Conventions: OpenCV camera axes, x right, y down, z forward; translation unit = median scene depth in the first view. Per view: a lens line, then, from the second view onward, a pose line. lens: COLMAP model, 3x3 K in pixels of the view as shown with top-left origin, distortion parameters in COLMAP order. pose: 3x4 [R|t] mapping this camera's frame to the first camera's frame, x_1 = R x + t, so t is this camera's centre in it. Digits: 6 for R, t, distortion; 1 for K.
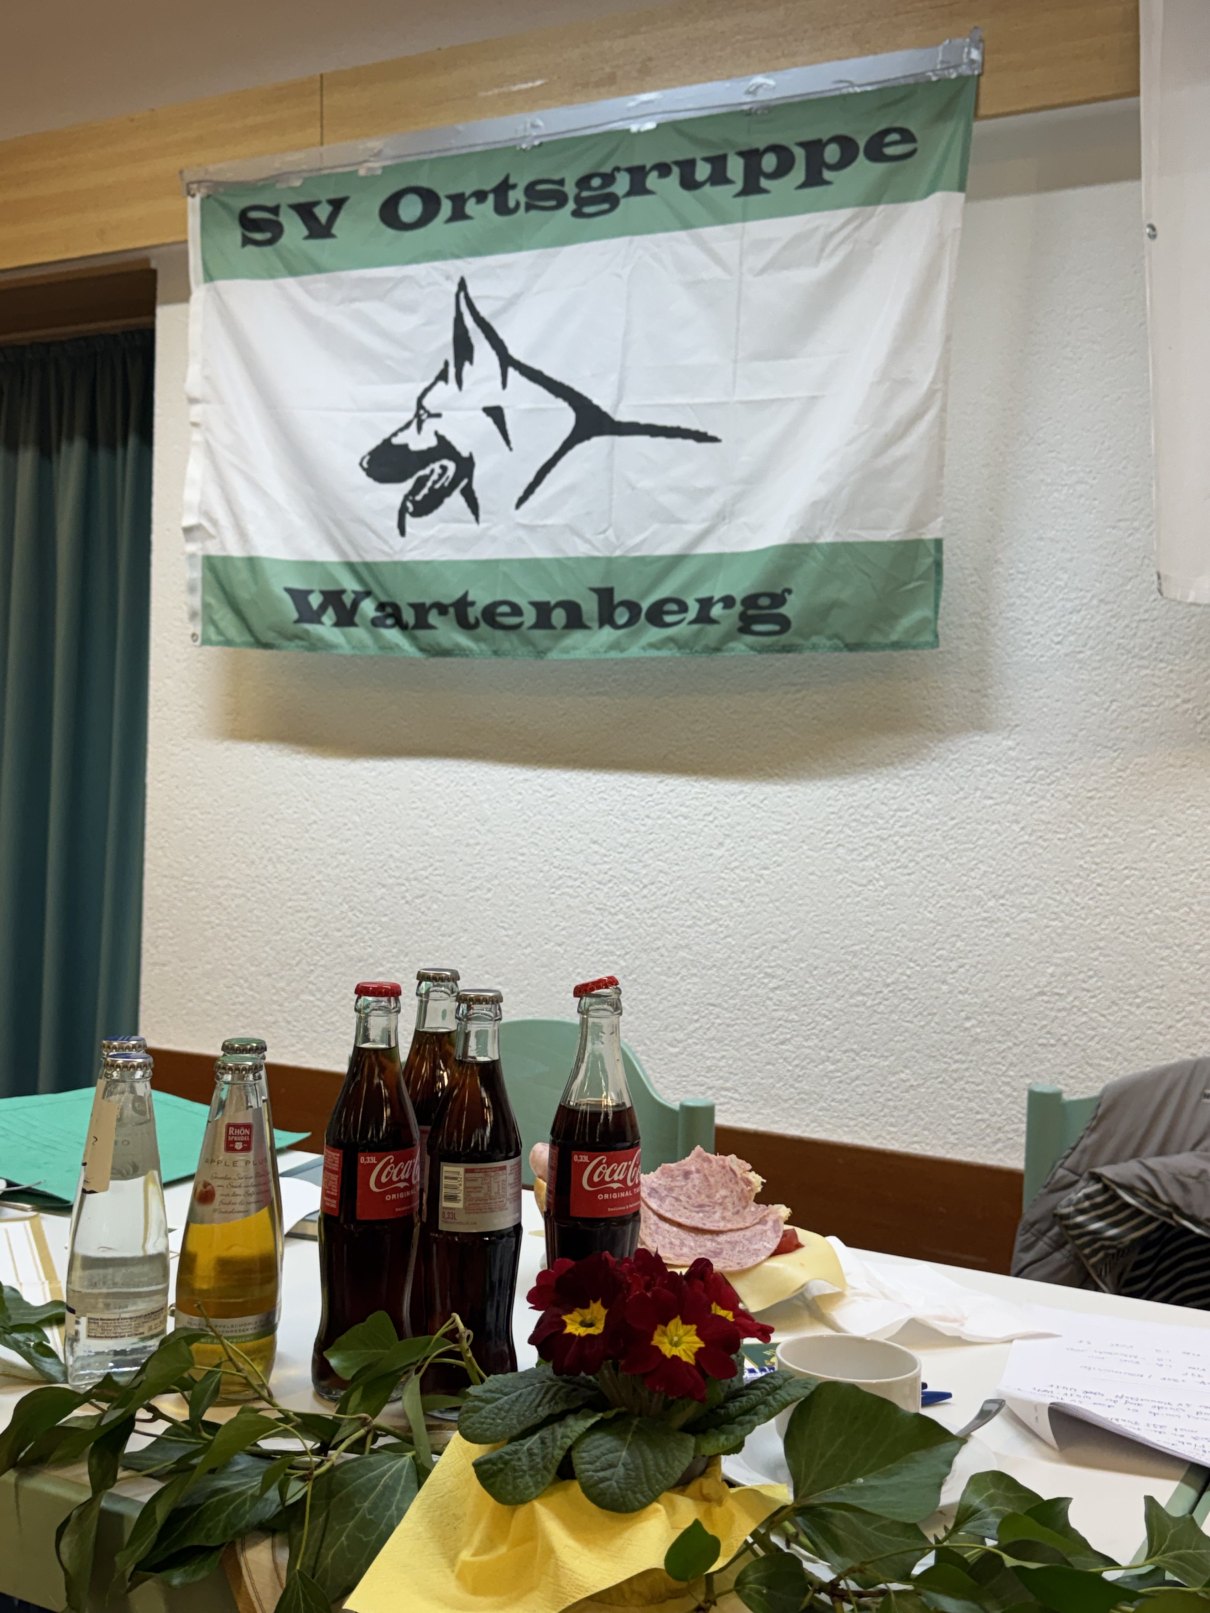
lens RADIAL K [[1774.0, 0, 603.6], [0, 1774.0, 762.7], [0, 0, 1]] dist [0.309554, -0.869113]
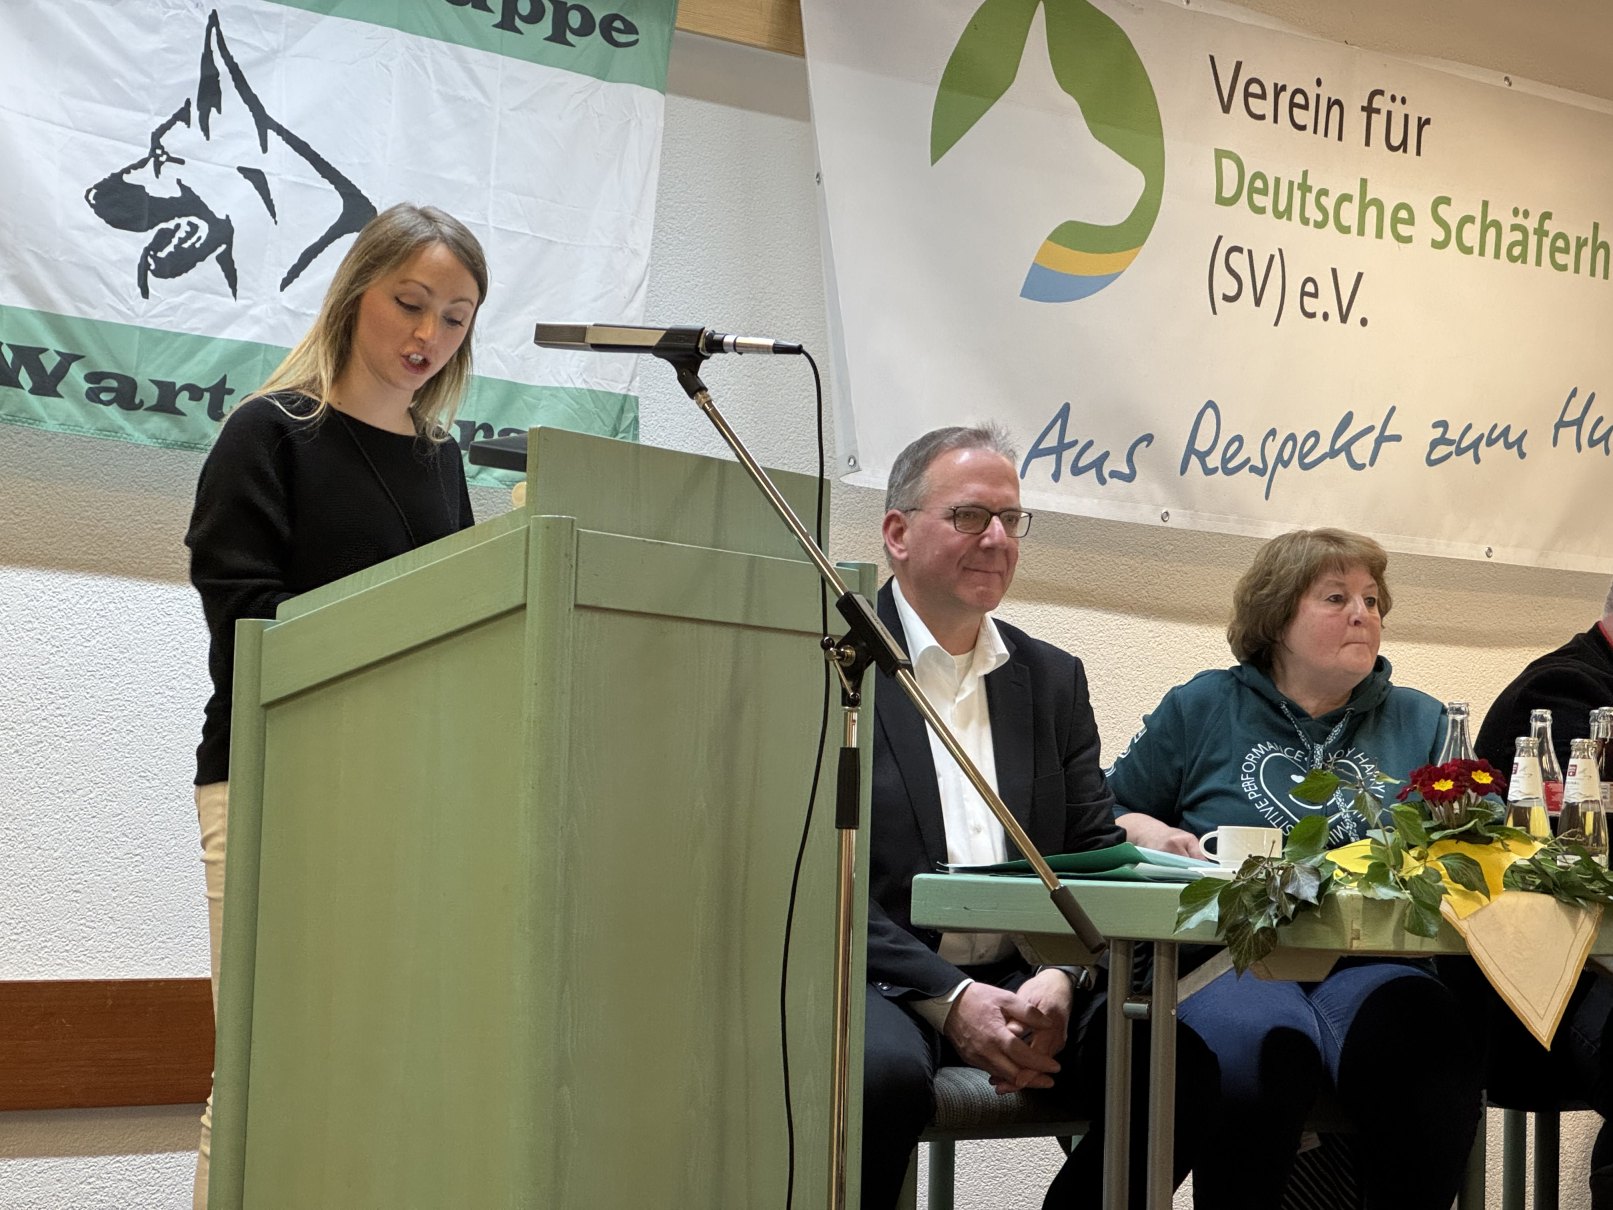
lens RADIAL K [[3588.5, 0, 782.1], [0, 3588.5, 565.8], [0, 0, 1]] dist [0.289128, -0.295827]
pose [[0.300443, 0.044523, 0.952760, -1.613735], [-0.020563, 0.998980, -0.040198, 0.057669], [-0.953578, -0.007514, 0.301052, 0.220612]]
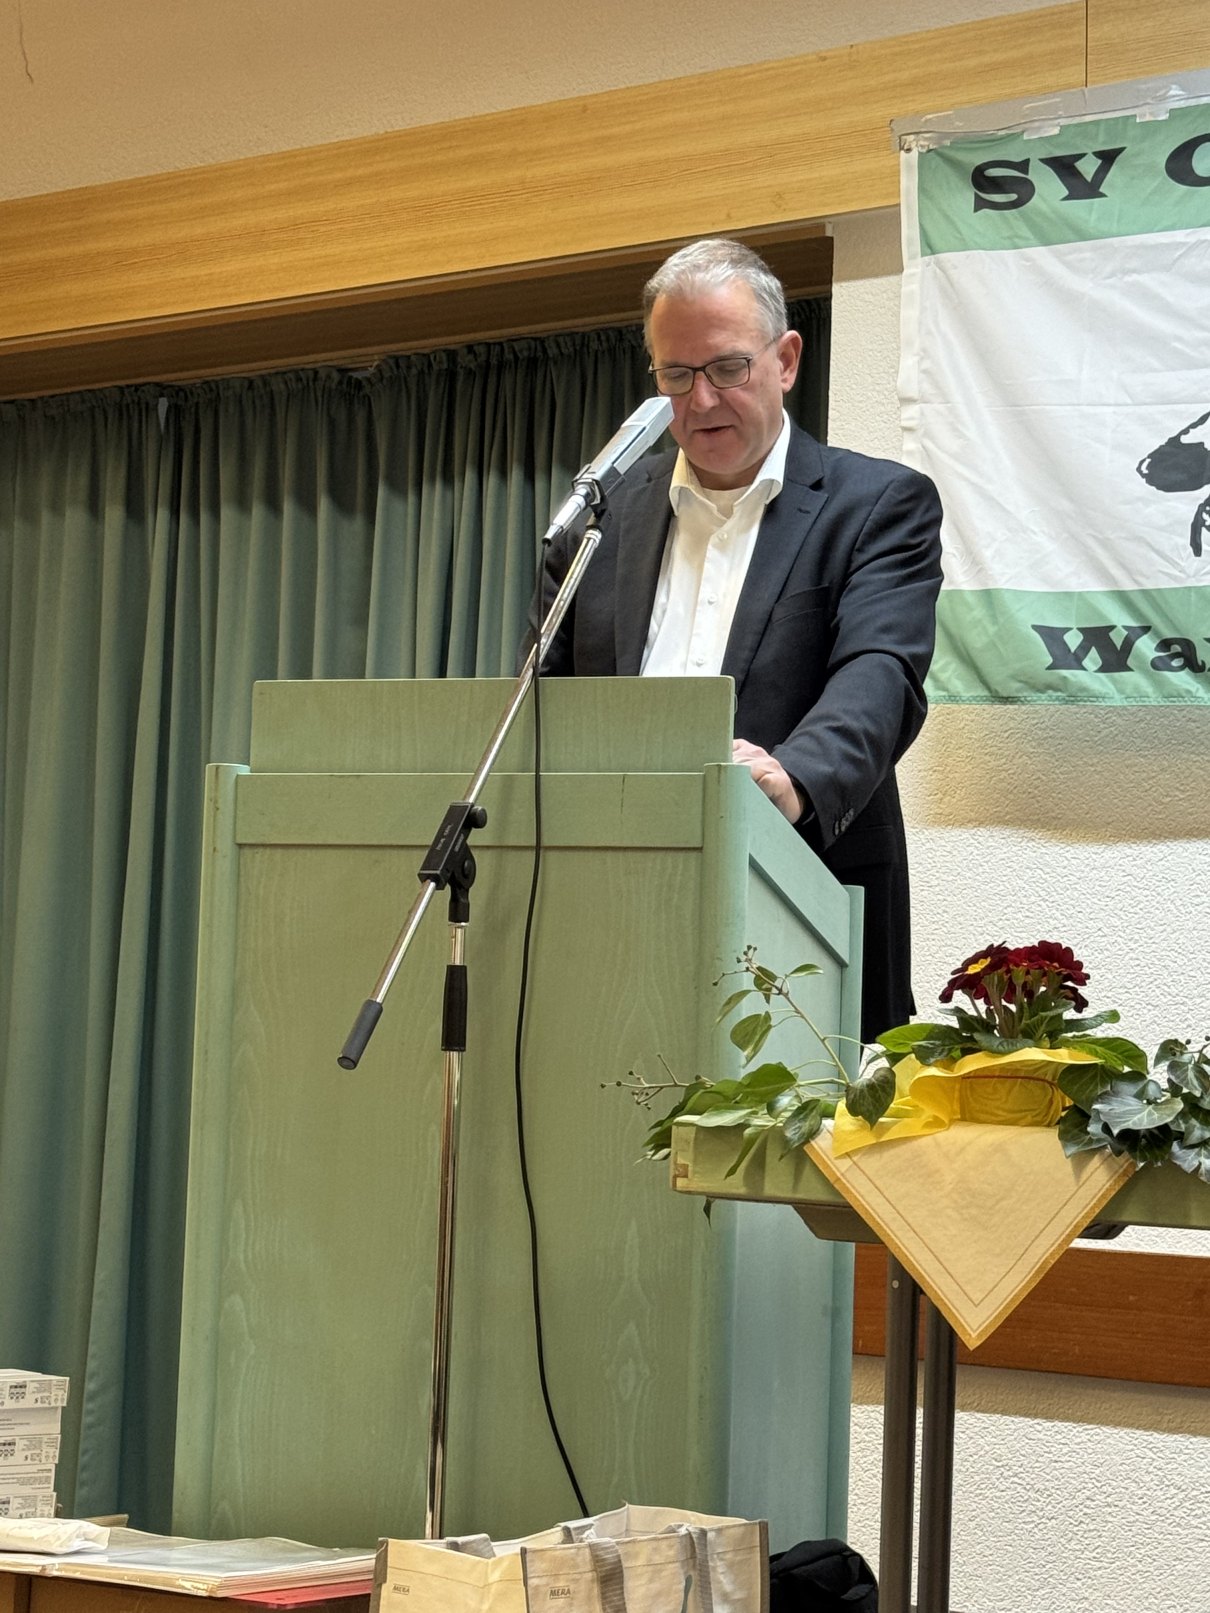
lens RADIAL K [[3465.6, 0, 605.0], [0, 3465.6, 806.5], [0, 0, 1]] dist [0.141424, 0.020405]
pose [[0.991668, -0.007177, -0.128620, -0.176668], [-0.002963, 0.996912, -0.078473, 0.108871], [0.128786, 0.078200, 0.988584, -0.568423]]
